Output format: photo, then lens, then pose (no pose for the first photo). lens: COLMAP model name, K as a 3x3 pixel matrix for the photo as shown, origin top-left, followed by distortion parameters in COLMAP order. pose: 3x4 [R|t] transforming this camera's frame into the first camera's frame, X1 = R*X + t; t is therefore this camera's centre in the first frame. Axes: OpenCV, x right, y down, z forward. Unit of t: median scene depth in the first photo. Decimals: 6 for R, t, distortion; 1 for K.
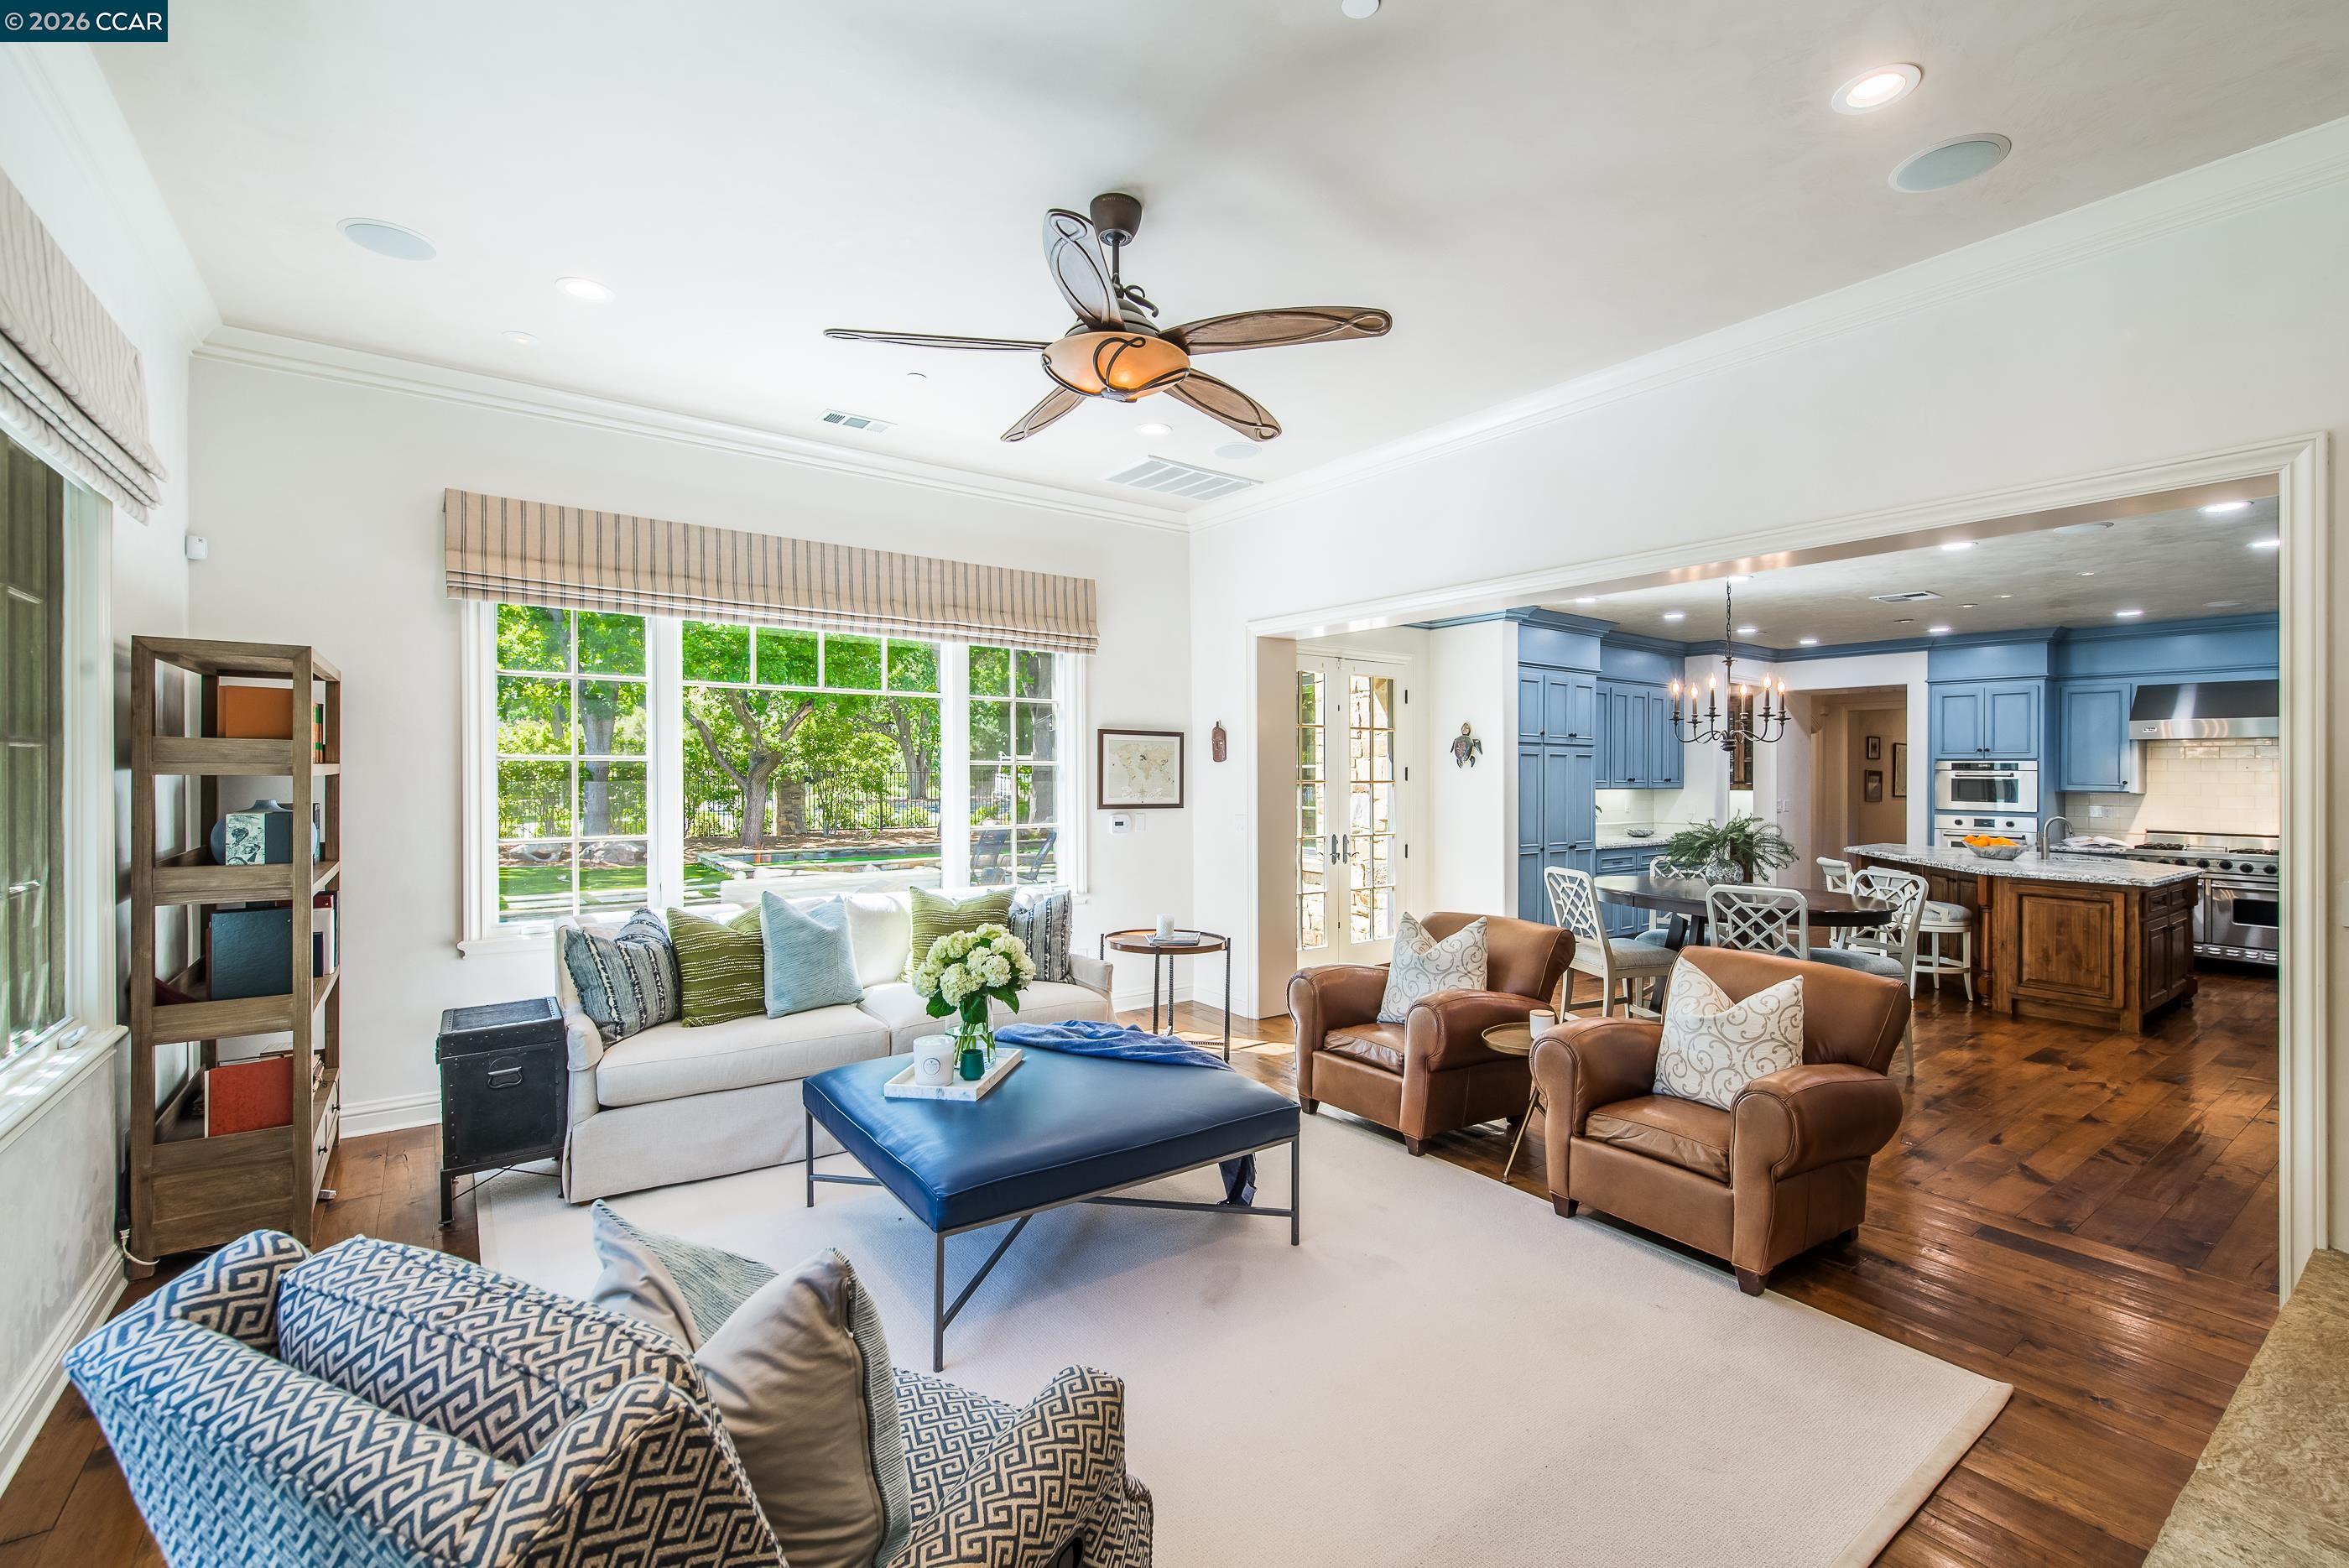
lens RADIAL K [[1020.5, 0, 1192.3], [0, 1020.5, 758.7], [0, 0, 1]] dist [0.003378, -0.001374]
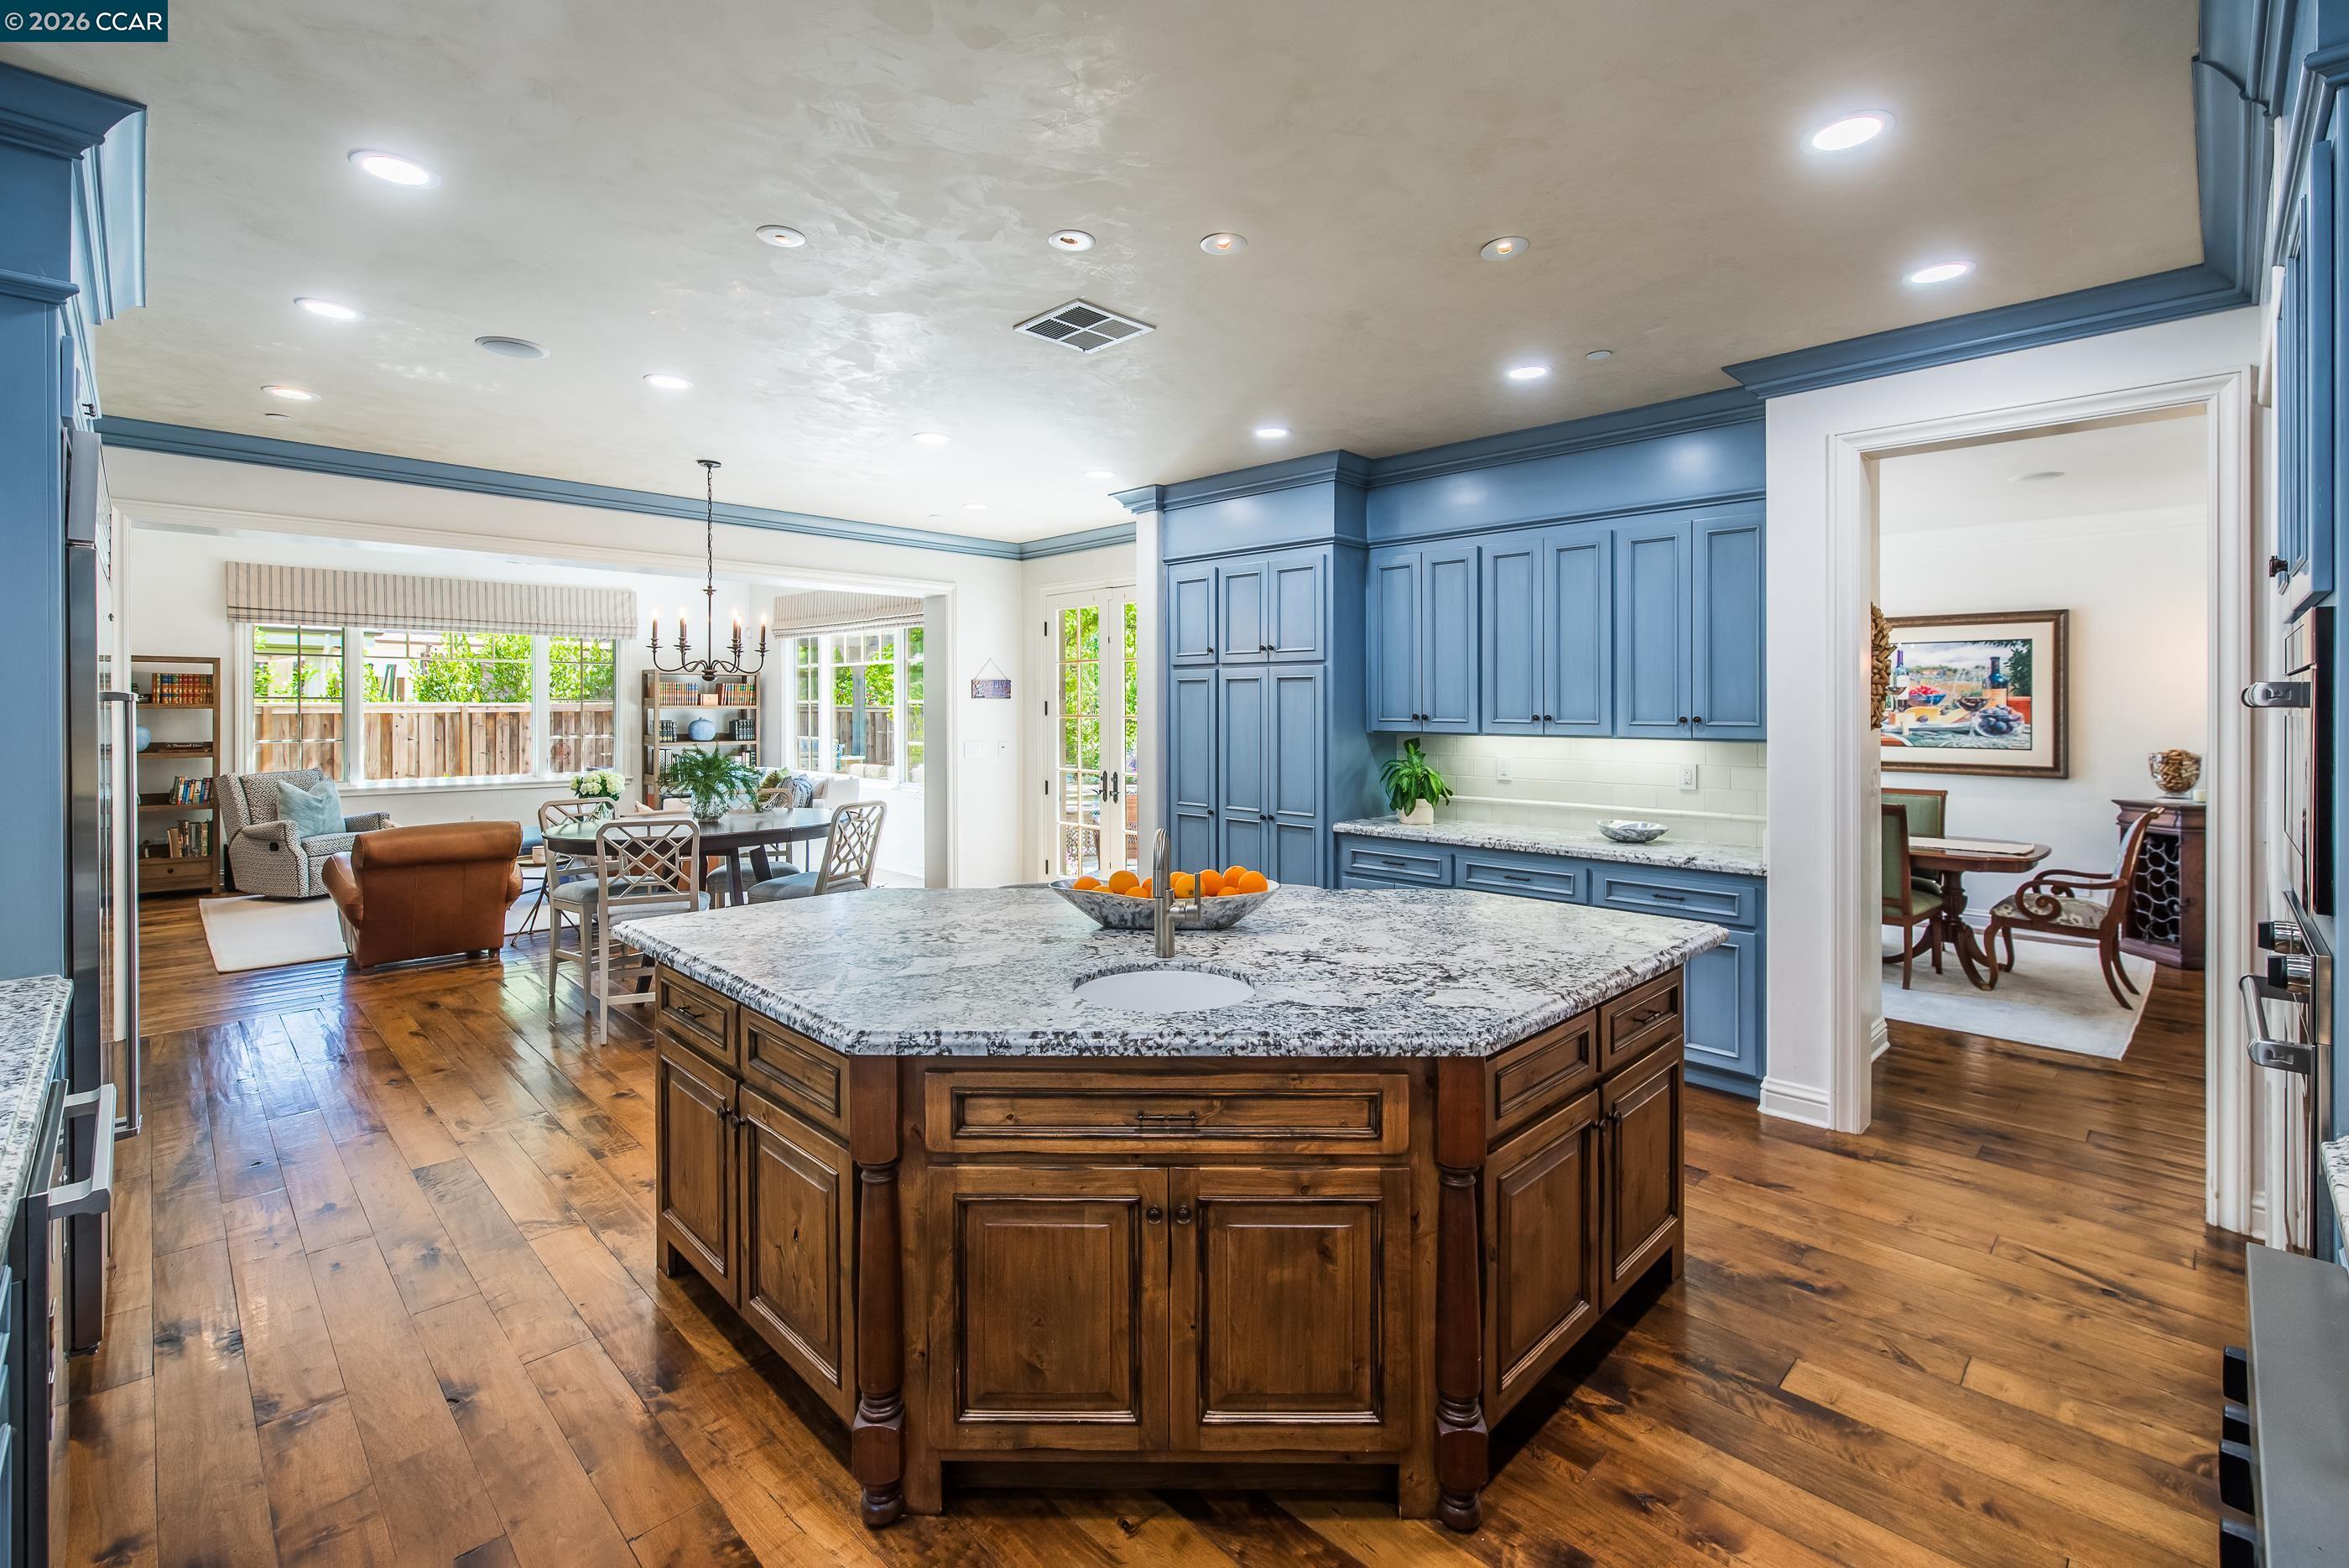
lens RADIAL K [[1020.5, 0, 1152.9], [0, 1020.5, 702.8], [0, 0, 1]] dist [0.003378, -0.001374]
pose [[0.133742, -0.010151, -0.990964, 1.190425], [0.011393, 0.999897, -0.008705, 0.019770], [0.990951, -0.010126, 0.133844, 0.980605]]
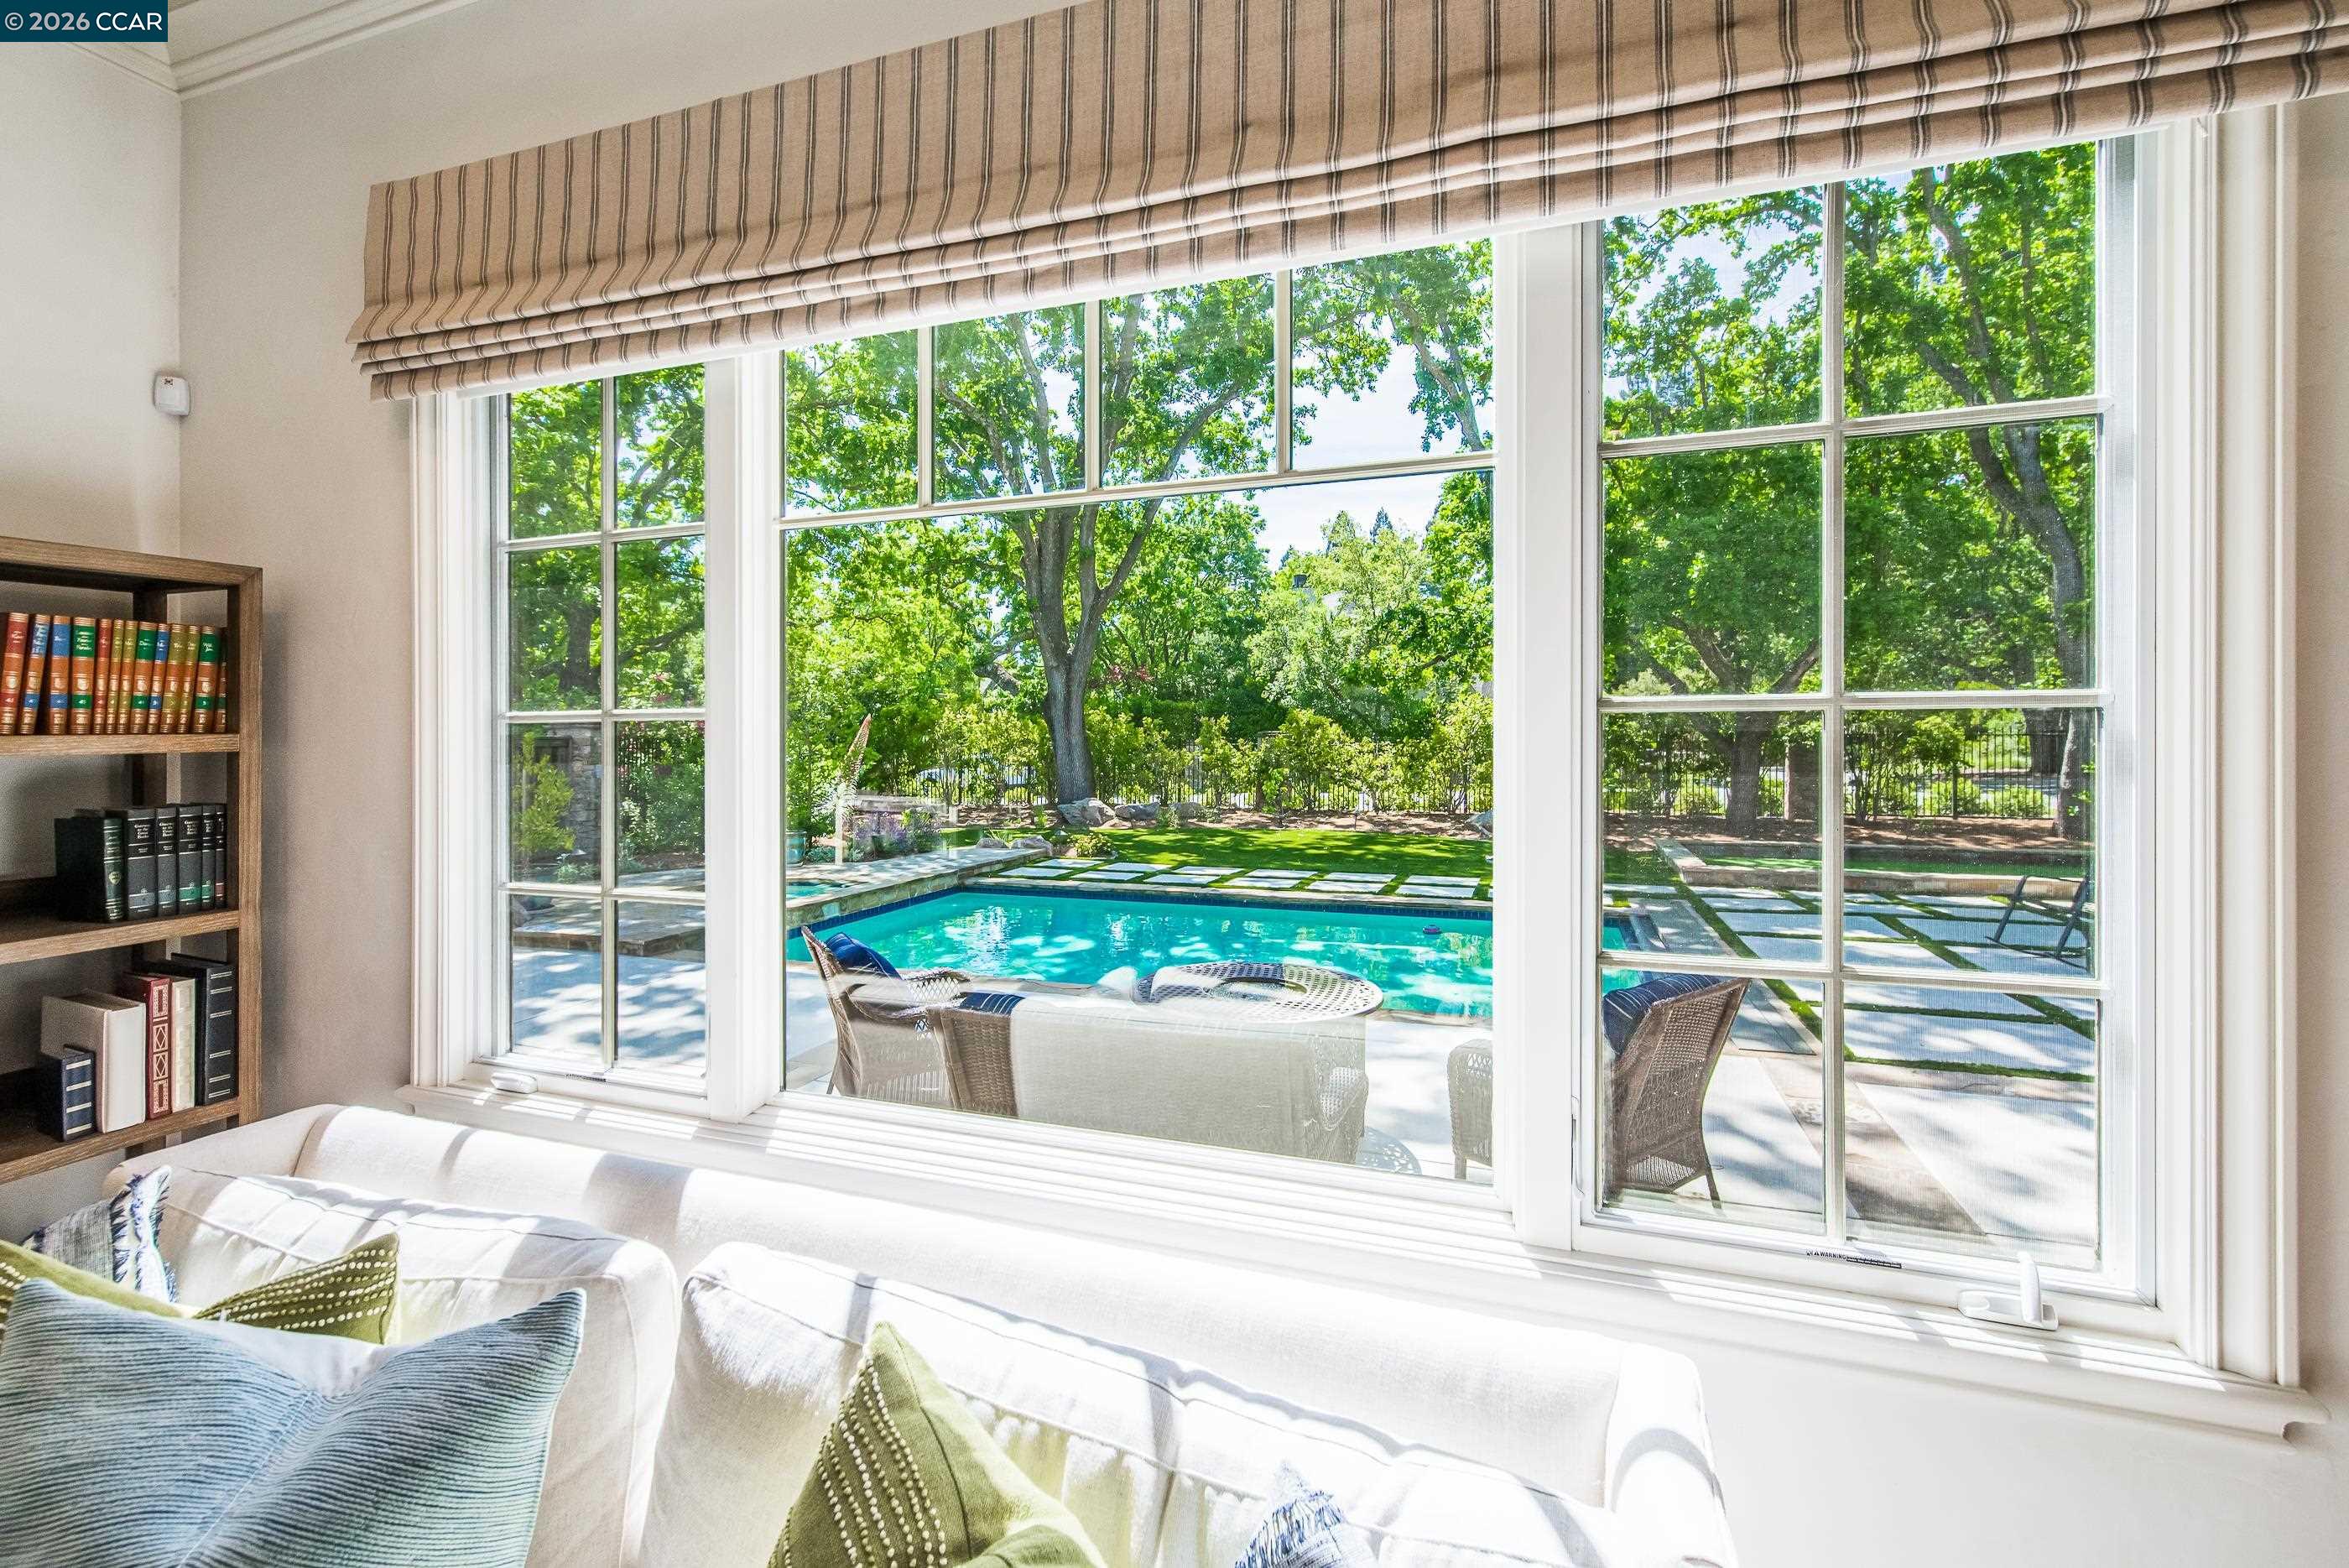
lens RADIAL K [[1048.5, 0, 1167.2], [0, 1048.5, 725.6], [0, 0, 1]] dist [-0.000504, -0.000906]
pose [[0.548676, -0.014912, -0.835902, -0.053218], [0.019672, 0.999794, -0.004923, 0.007091], [0.835803, -0.013743, 0.548857, 0.637962]]
